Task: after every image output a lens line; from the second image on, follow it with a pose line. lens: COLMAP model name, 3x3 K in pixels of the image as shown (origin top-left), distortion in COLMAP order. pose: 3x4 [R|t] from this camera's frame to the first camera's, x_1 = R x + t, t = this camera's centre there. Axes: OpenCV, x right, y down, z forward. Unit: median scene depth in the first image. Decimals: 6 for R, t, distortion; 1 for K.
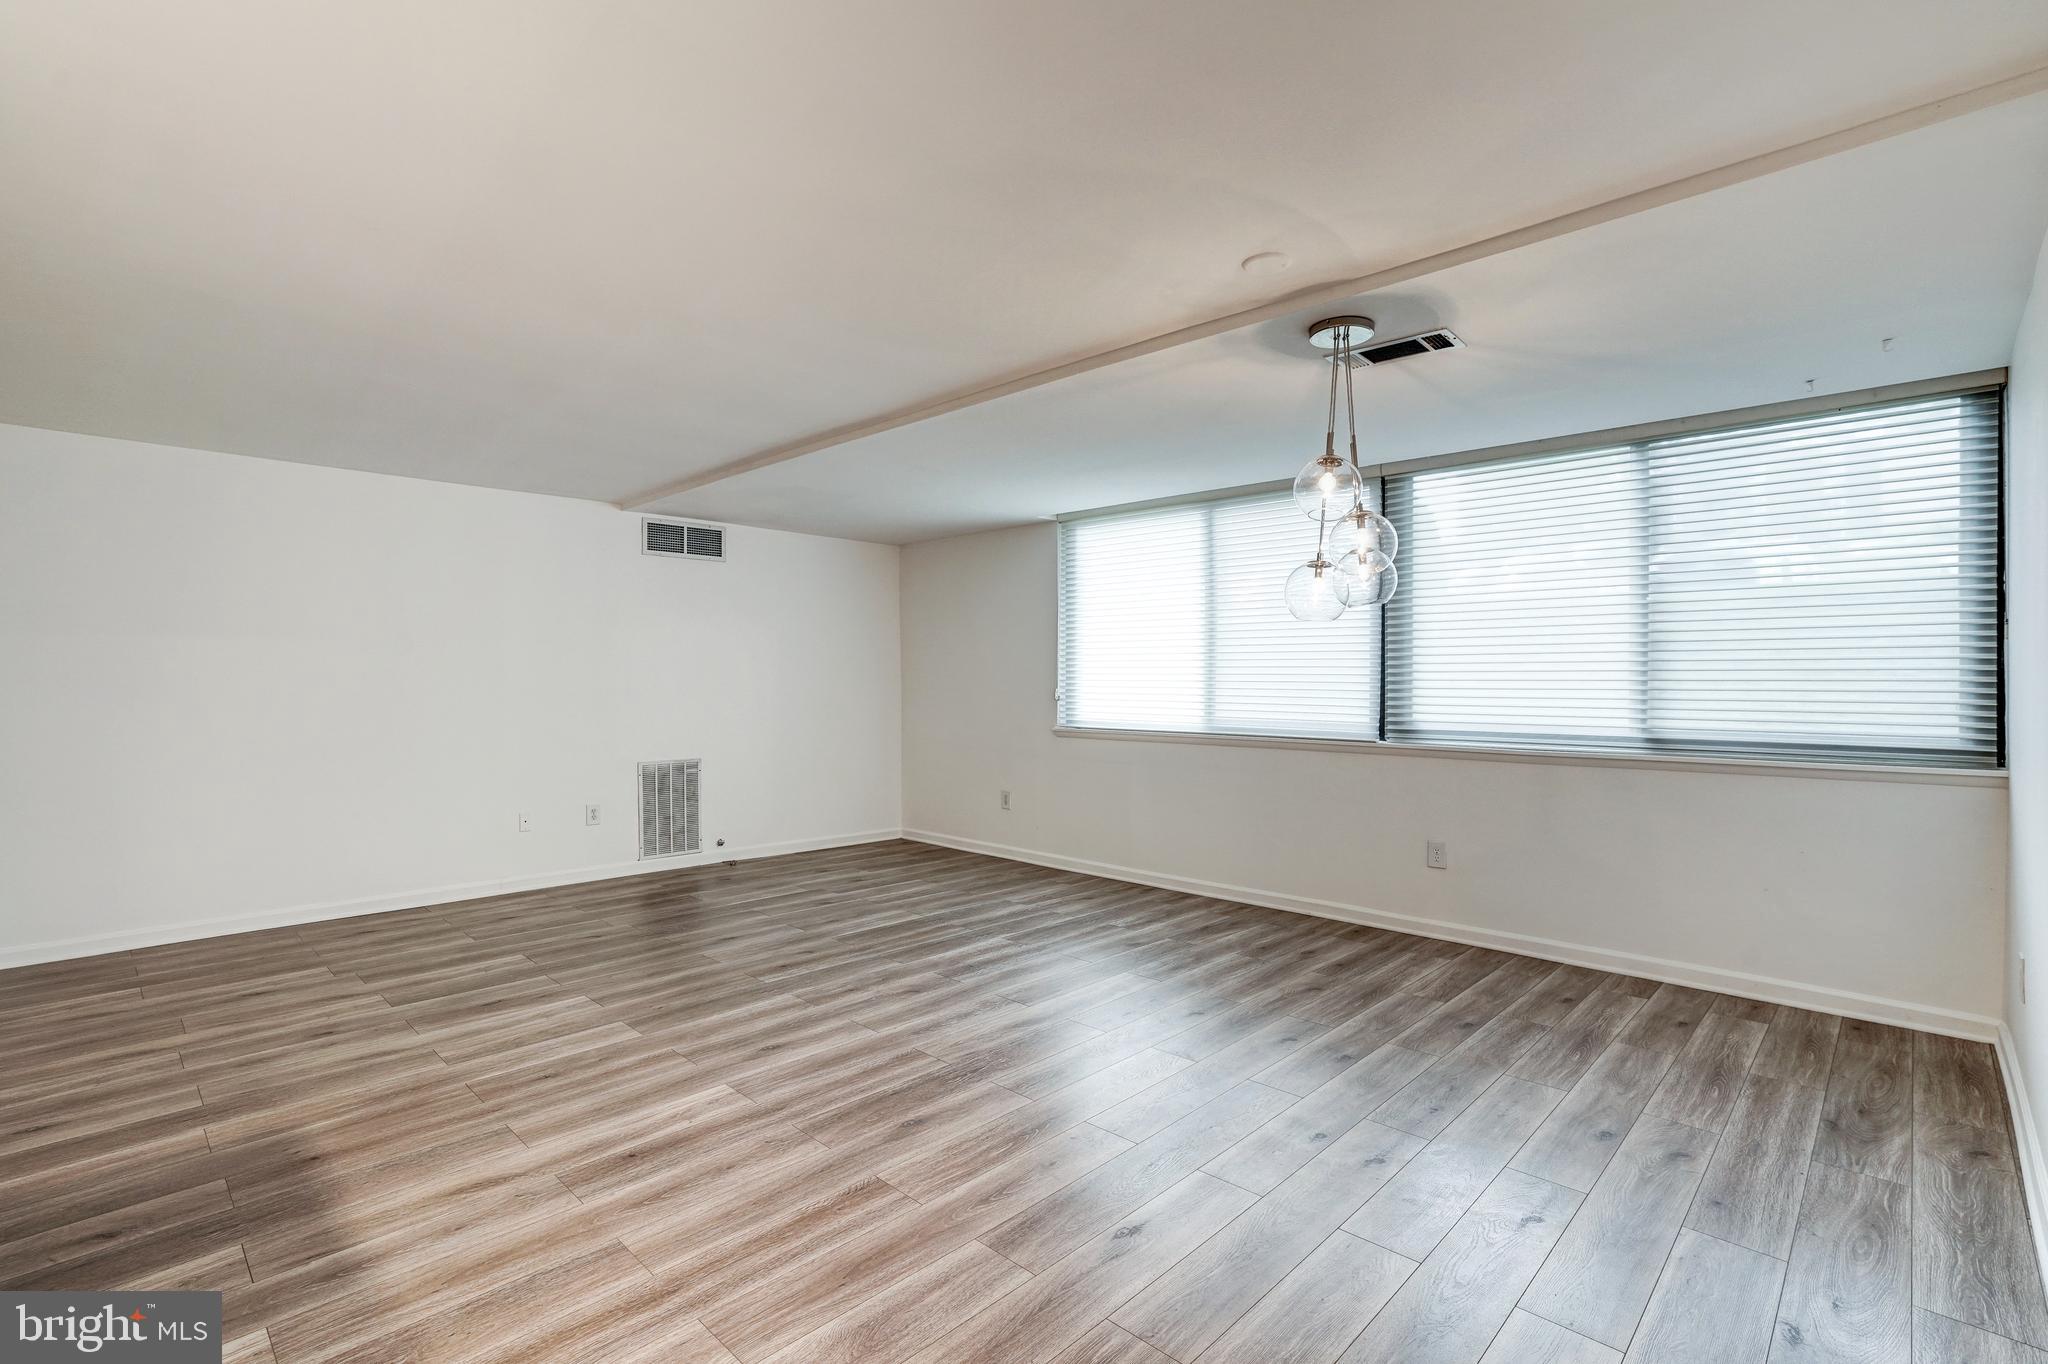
lens RADIAL K [[941.0, 0, 1017.5], [0, 941.0, 682.1], [0, 0, 1]] dist [-0.035142, 0.015383]
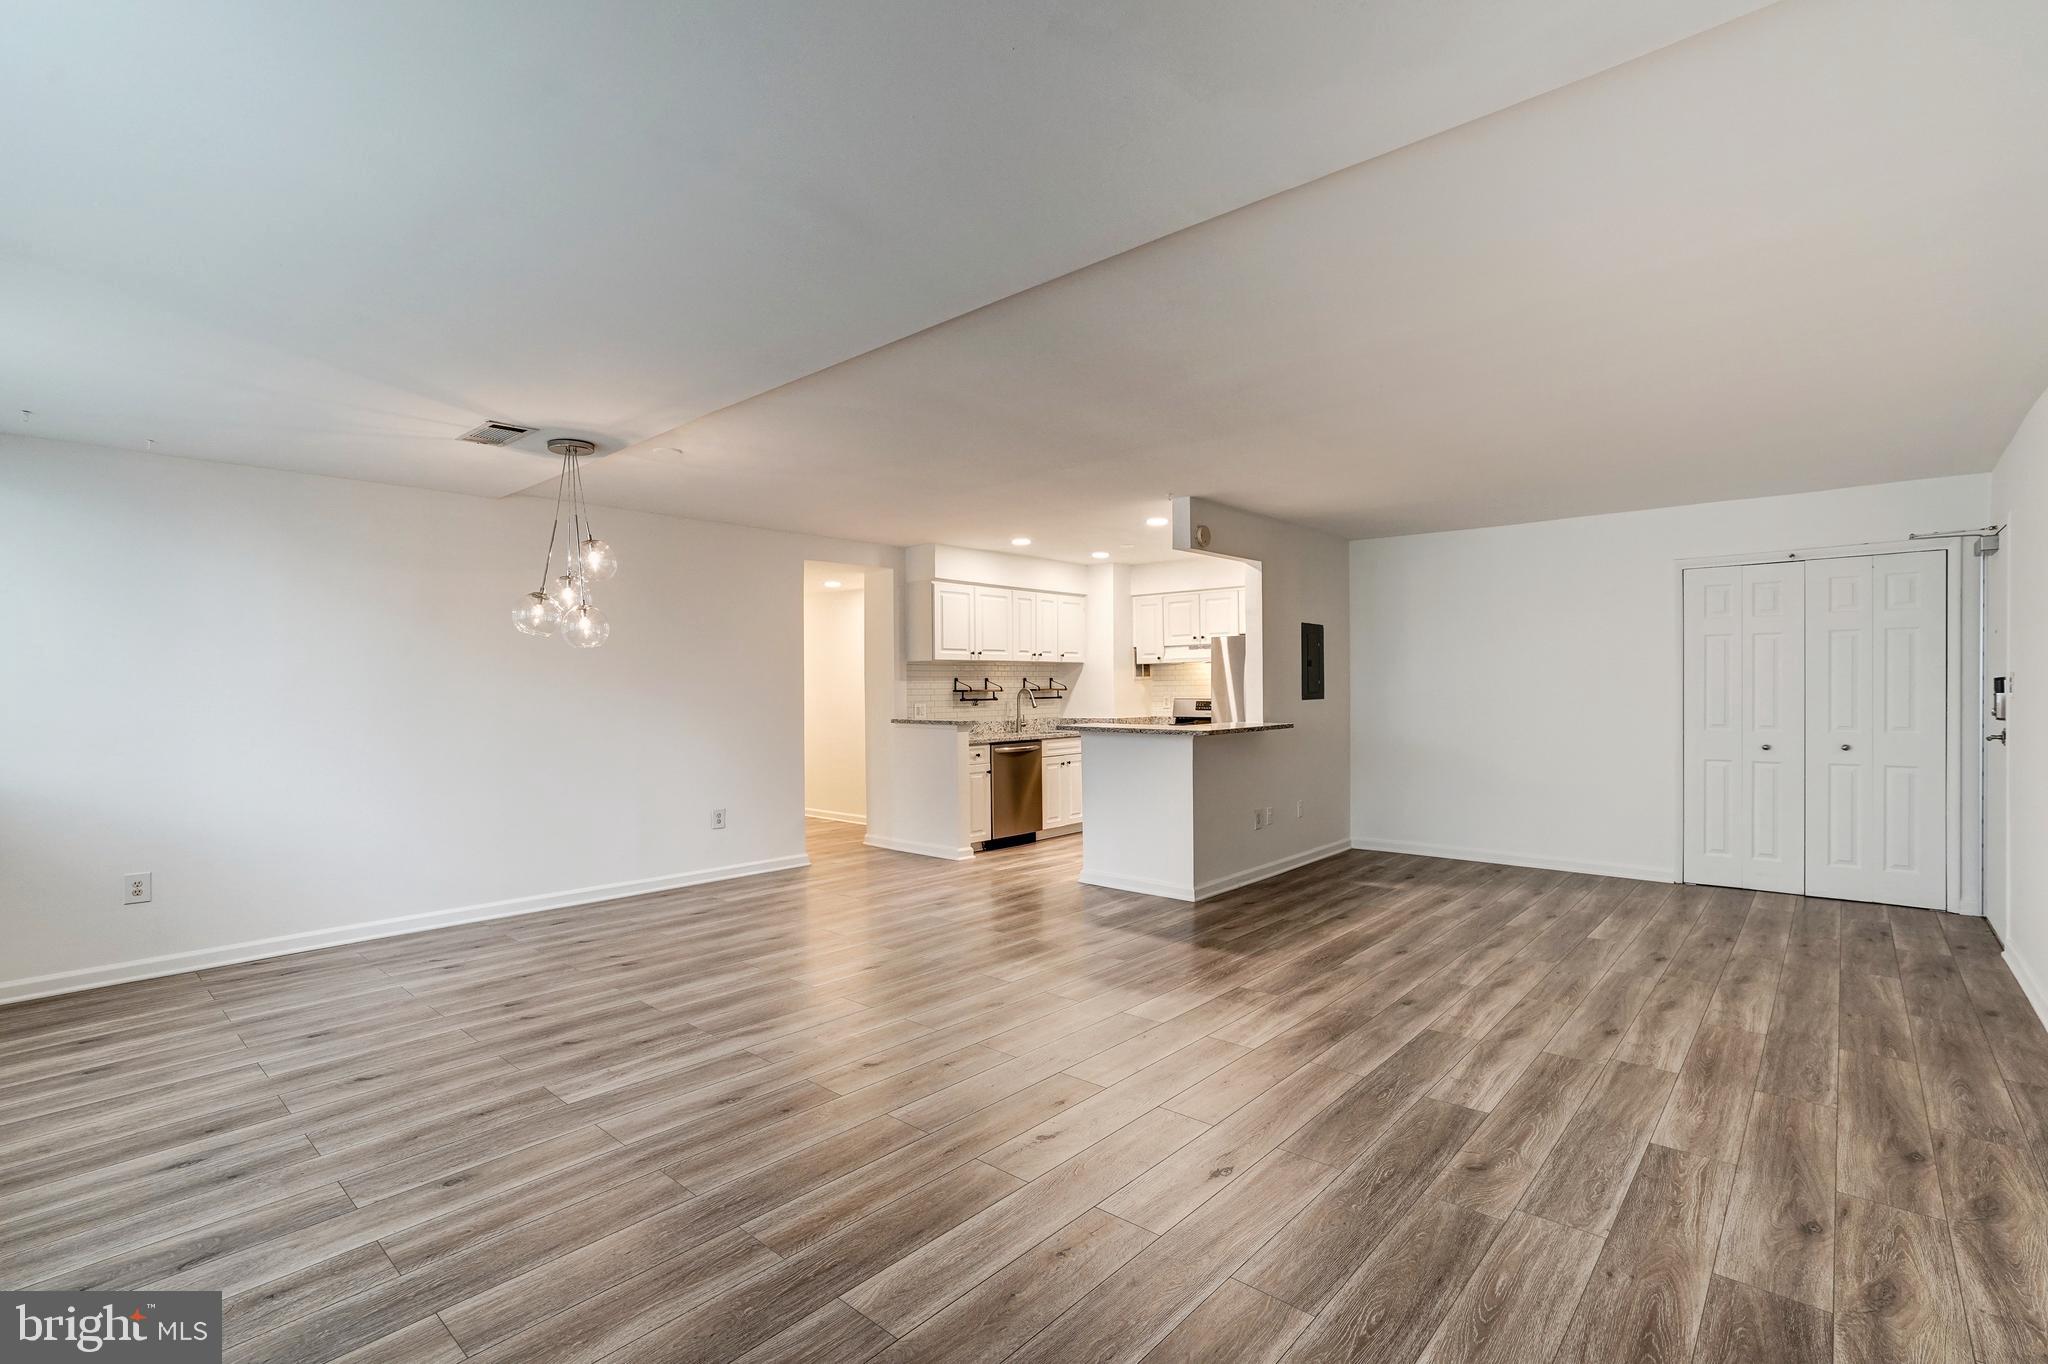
lens RADIAL K [[941.0, 0, 1024.0], [0, 941.0, 699.2], [0, 0, 1]] dist [-0.035142, 0.015383]
pose [[-0.998891, 0.004144, -0.046897, -0.202462], [0.003547, 0.999912, 0.012815, -0.001164], [0.046946, 0.012634, -0.998818, 1.787955]]
